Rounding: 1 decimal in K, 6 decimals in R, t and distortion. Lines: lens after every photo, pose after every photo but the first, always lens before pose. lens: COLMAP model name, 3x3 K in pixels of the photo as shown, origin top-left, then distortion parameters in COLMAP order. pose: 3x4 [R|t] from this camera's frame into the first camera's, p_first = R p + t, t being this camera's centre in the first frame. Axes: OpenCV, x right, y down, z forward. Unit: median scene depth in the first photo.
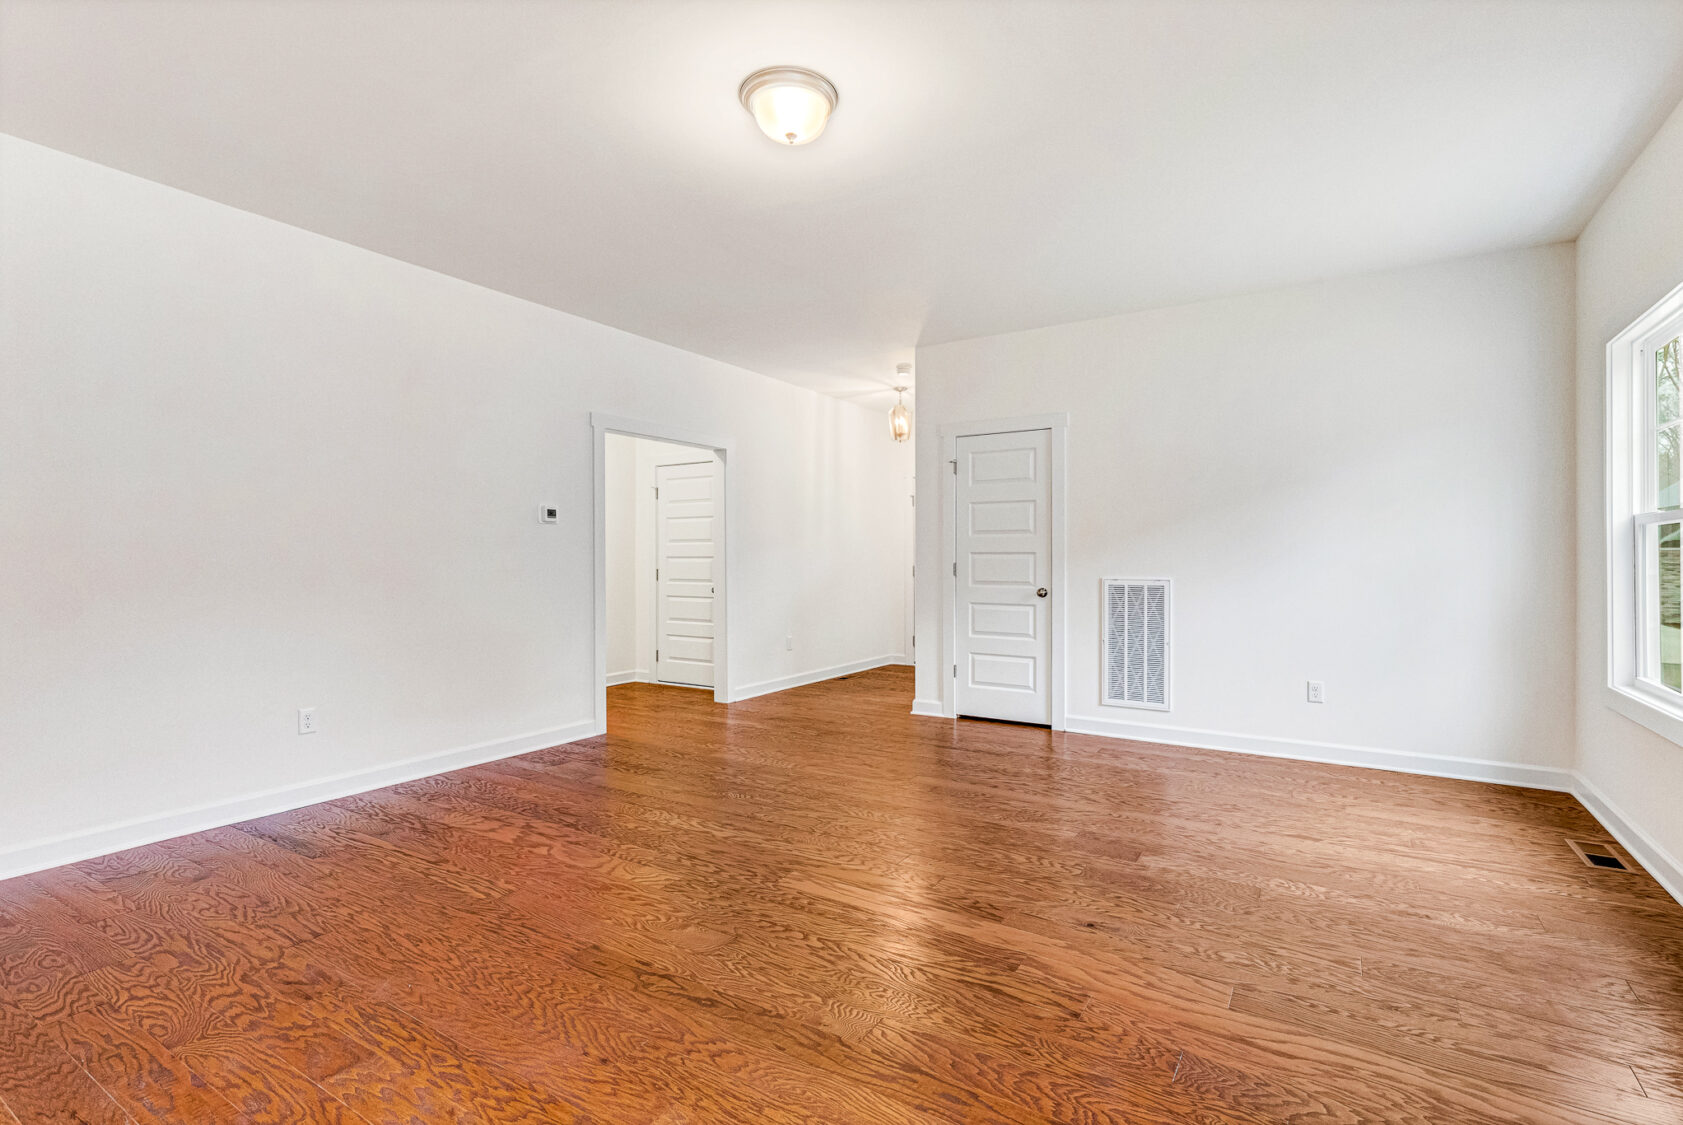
lens RADIAL K [[773.2, 0, 873.1], [0, 773.2, 554.7], [0, 0, 1]] dist [0.012223, -0.000055]
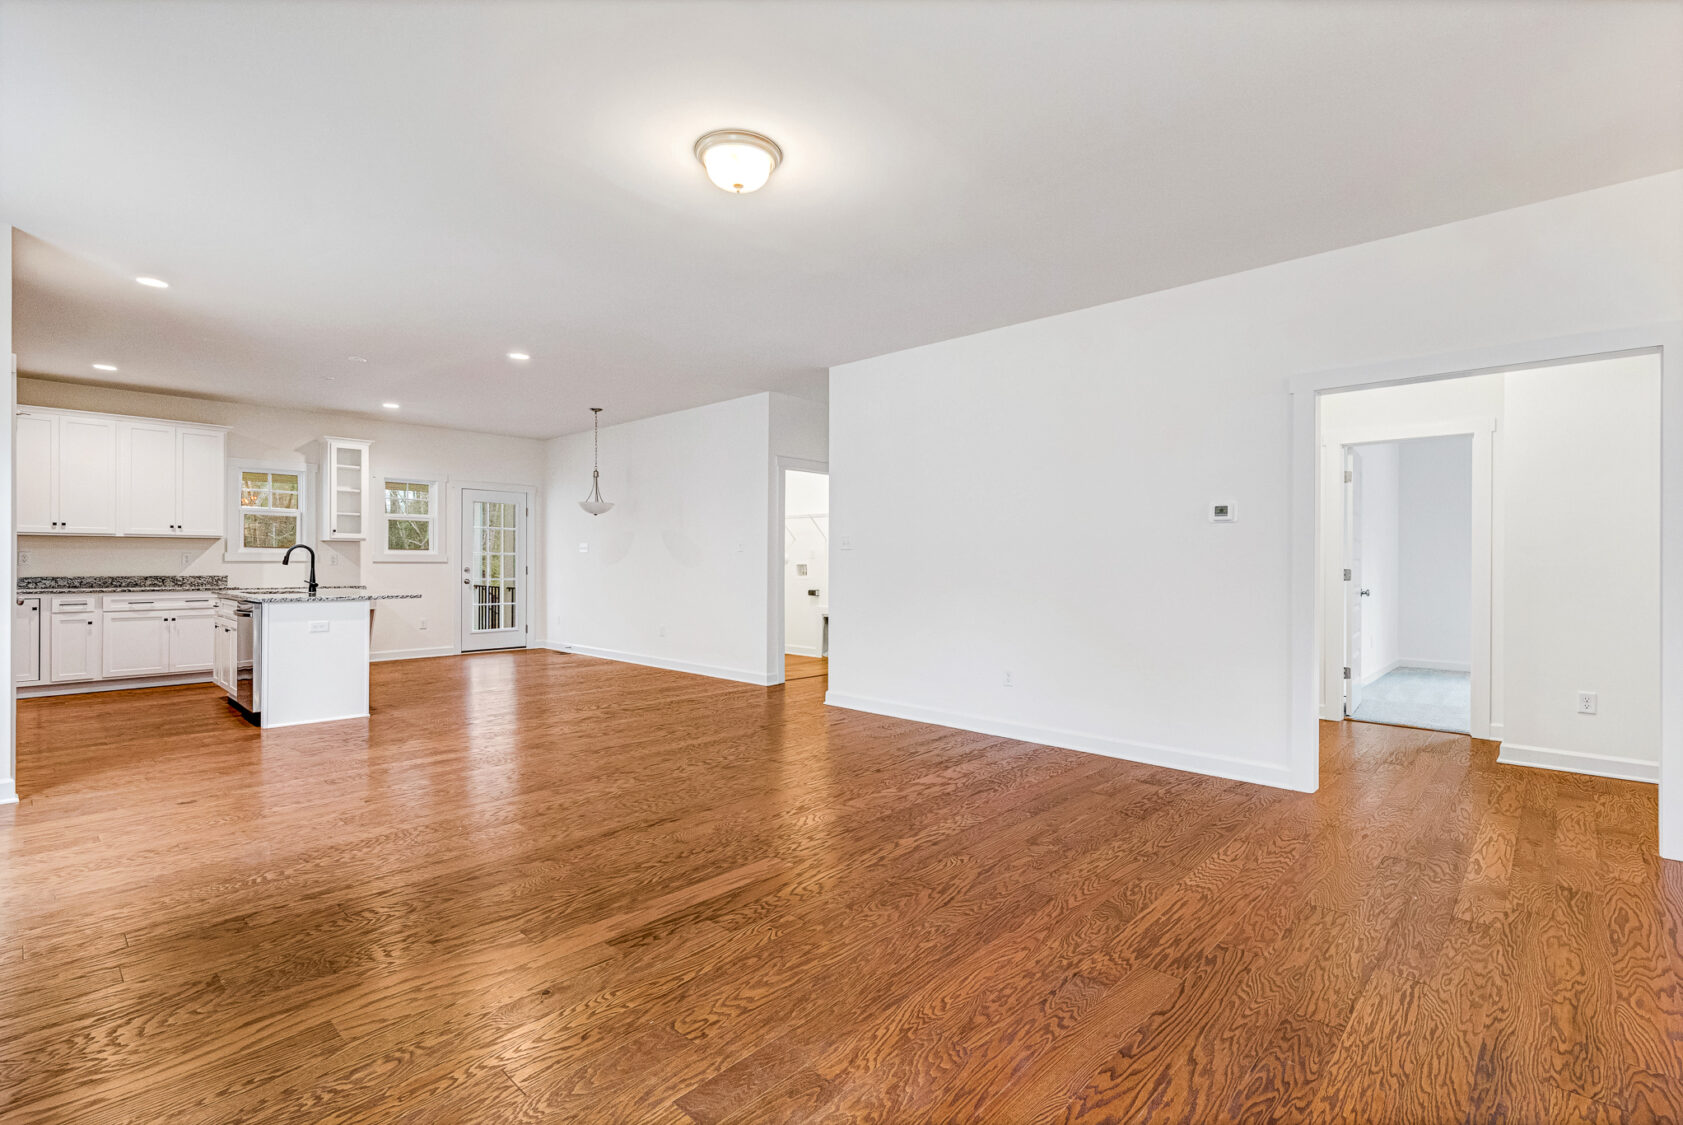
lens RADIAL K [[799.8, 0, 824.0], [0, 799.8, 562.3], [0, 0, 1]] dist [0.011548, 0.000509]
pose [[-0.233271, 0.003719, -0.972405, 0.768897], [-0.001128, 0.999991, 0.004096, 0.010671], [0.972411, 0.002052, -0.233264, 1.097070]]
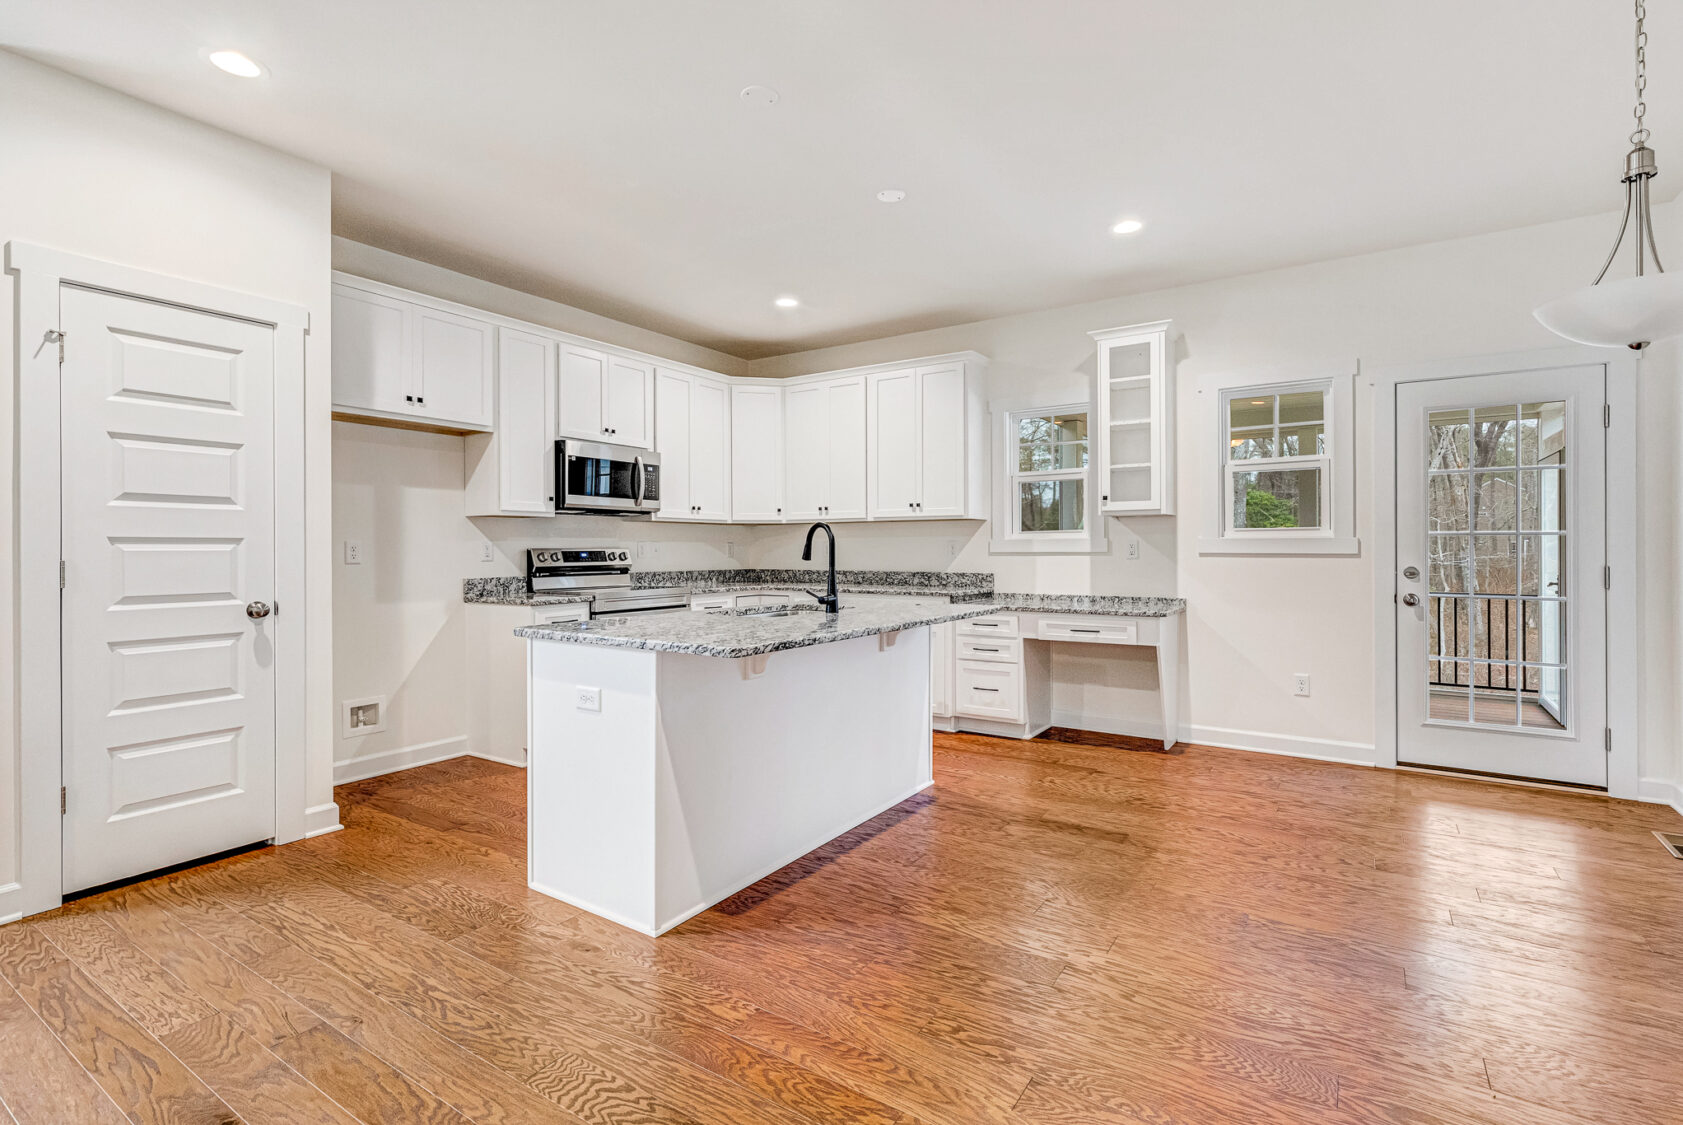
lens RADIAL K [[779.7, 0, 843.9], [0, 779.7, 553.2], [0, 0, 1]] dist [0.007758, -0.000267]
pose [[-0.999523, 0.004465, 0.030561, -0.881831], [0.004623, 0.999976, 0.005097, 0.011000], [-0.030537, 0.005236, -0.999520, 0.411842]]
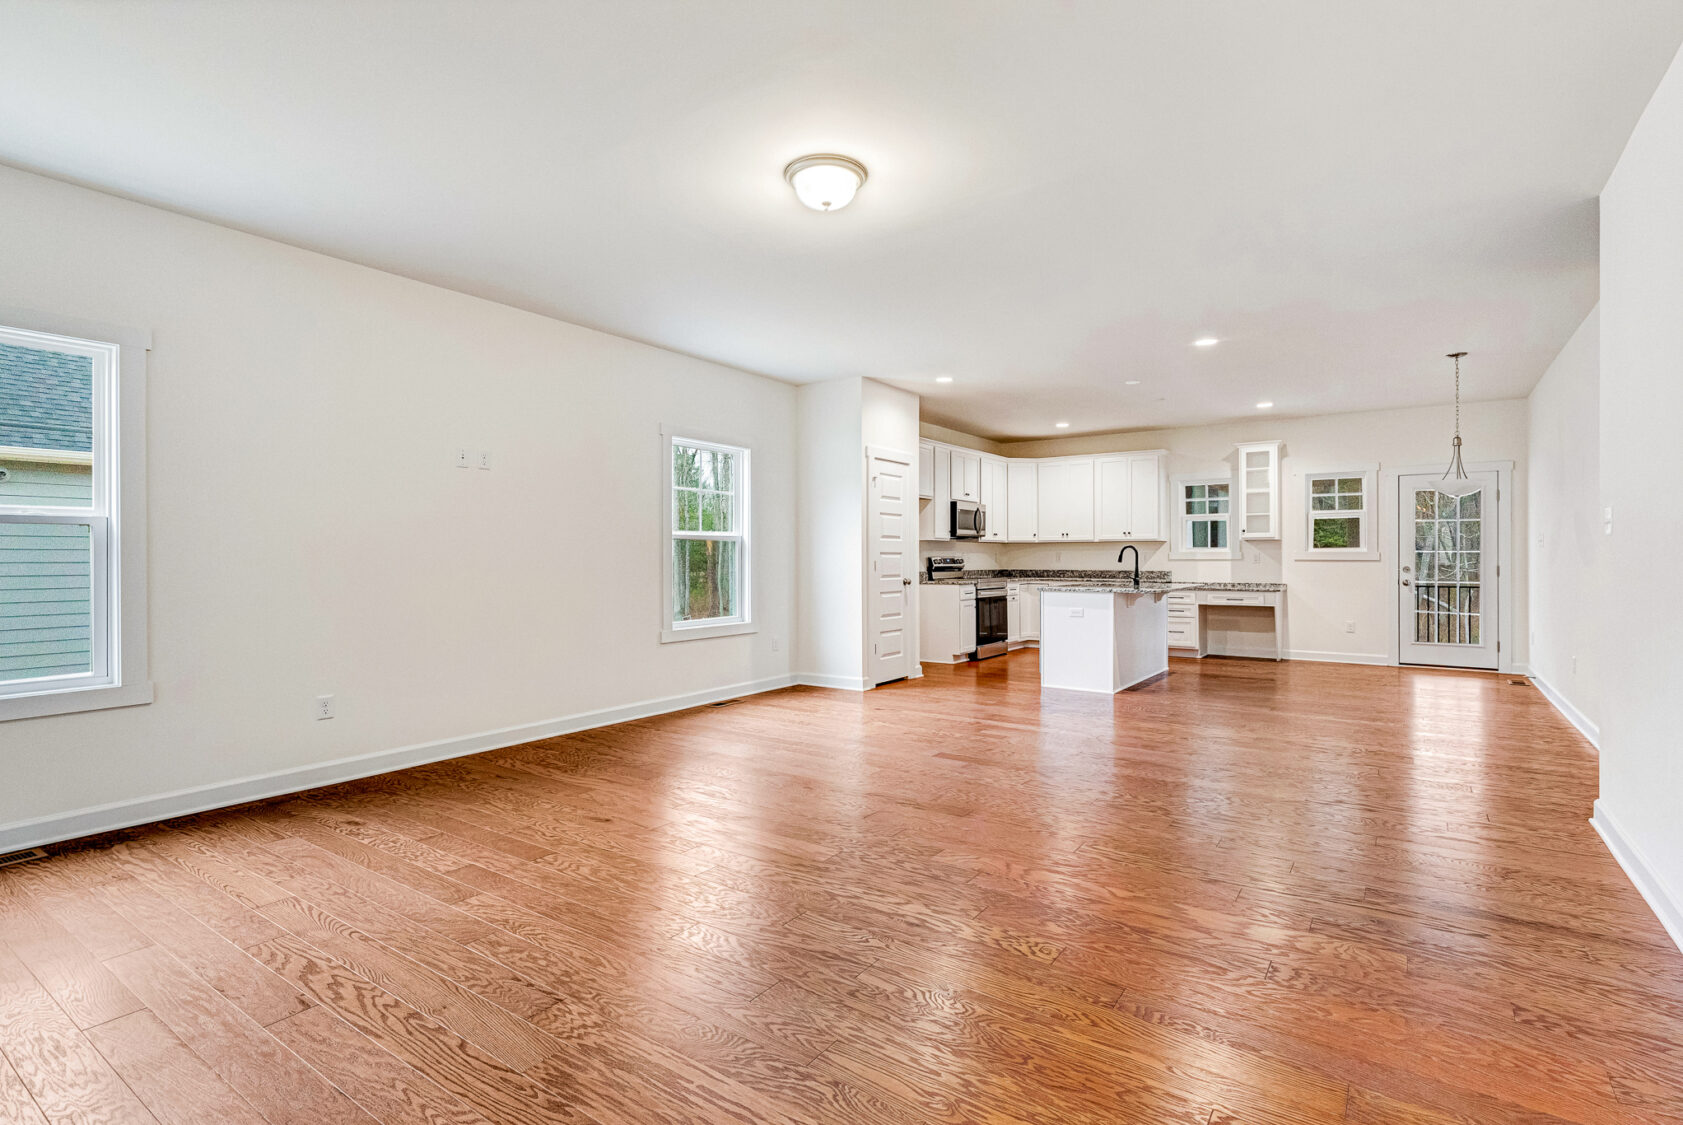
lens RADIAL K [[777.4, 0, 841.5], [0, 777.4, 562.5], [0, 0, 1]] dist [0.008538, -0.000406]
pose [[-0.996713, 0.003503, 0.080942, -0.178281], [0.003796, 0.999987, 0.003462, 0.015424], [-0.080929, 0.003758, -0.996713, 1.717404]]
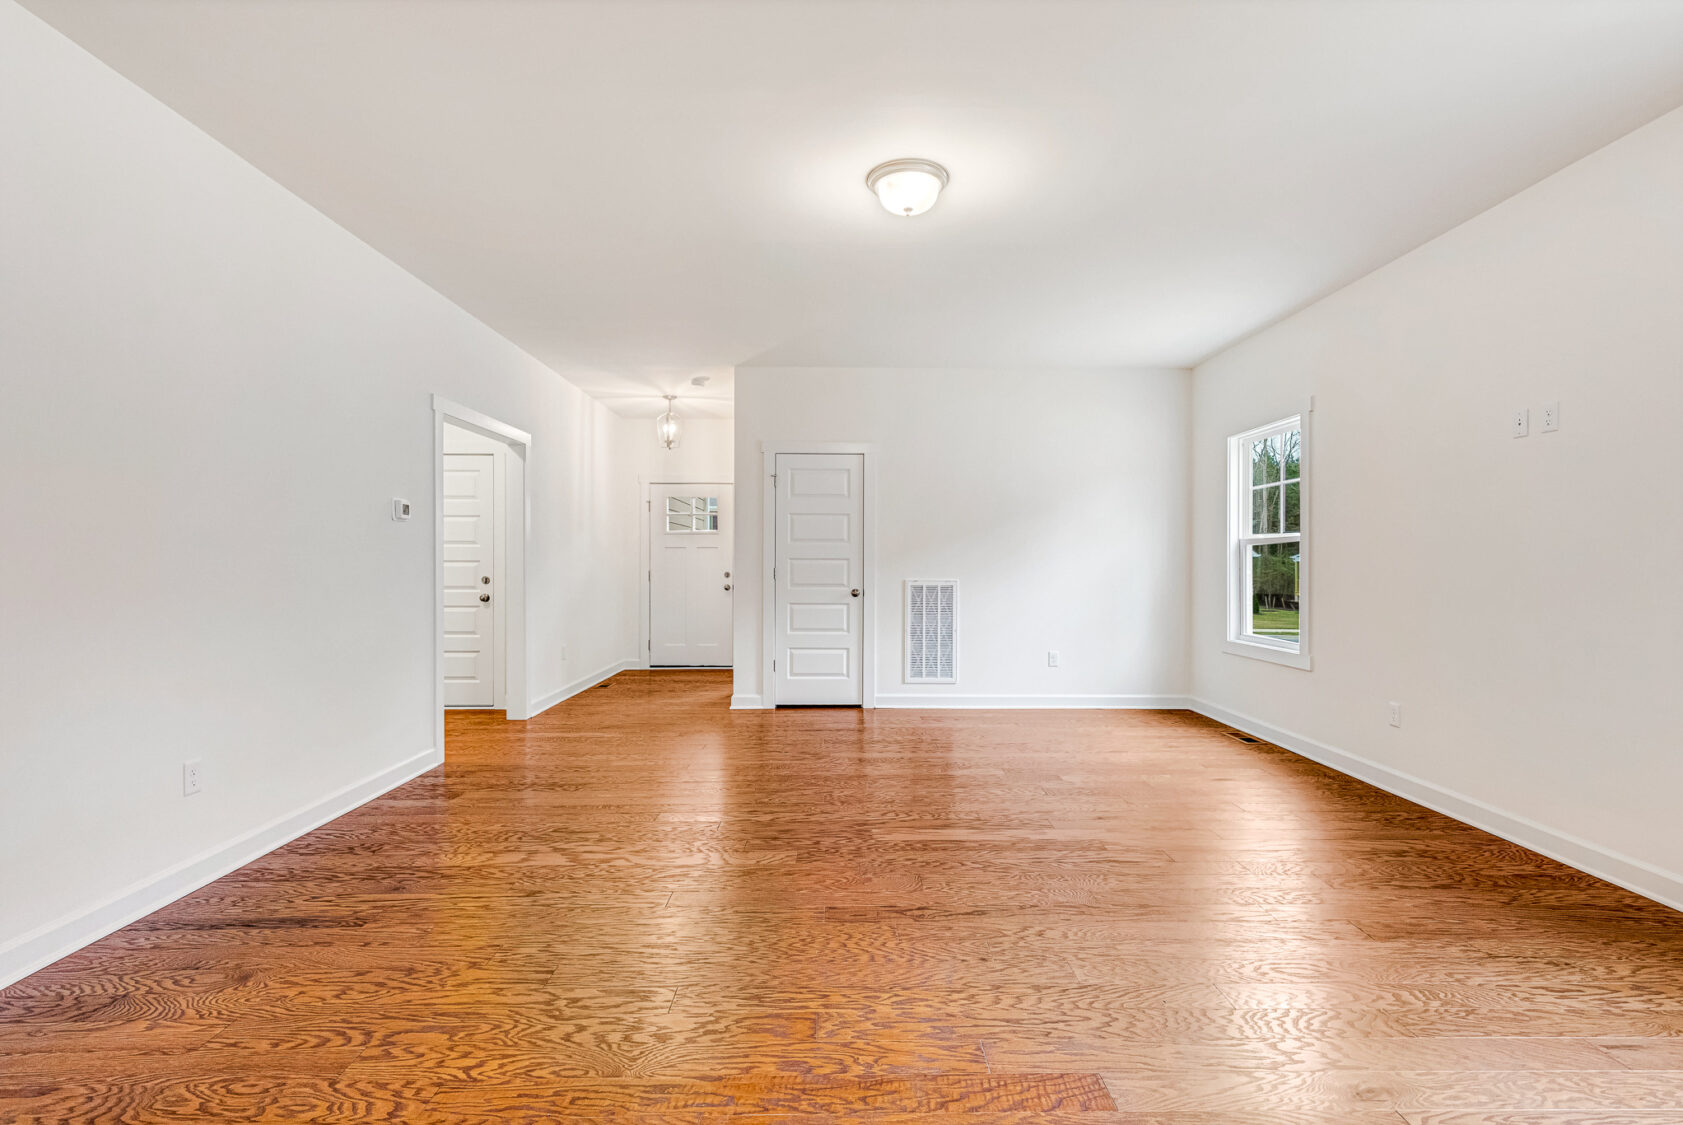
lens RADIAL K [[767.4, 0, 852.1], [0, 767.4, 563.8], [0, 0, 1]] dist [0.010941, -0.000164]
pose [[0.841021, 0.003758, 0.540990, -0.646898], [-0.005283, 0.999985, 0.001266, 0.005877], [-0.540977, -0.003923, 0.841028, 0.038838]]
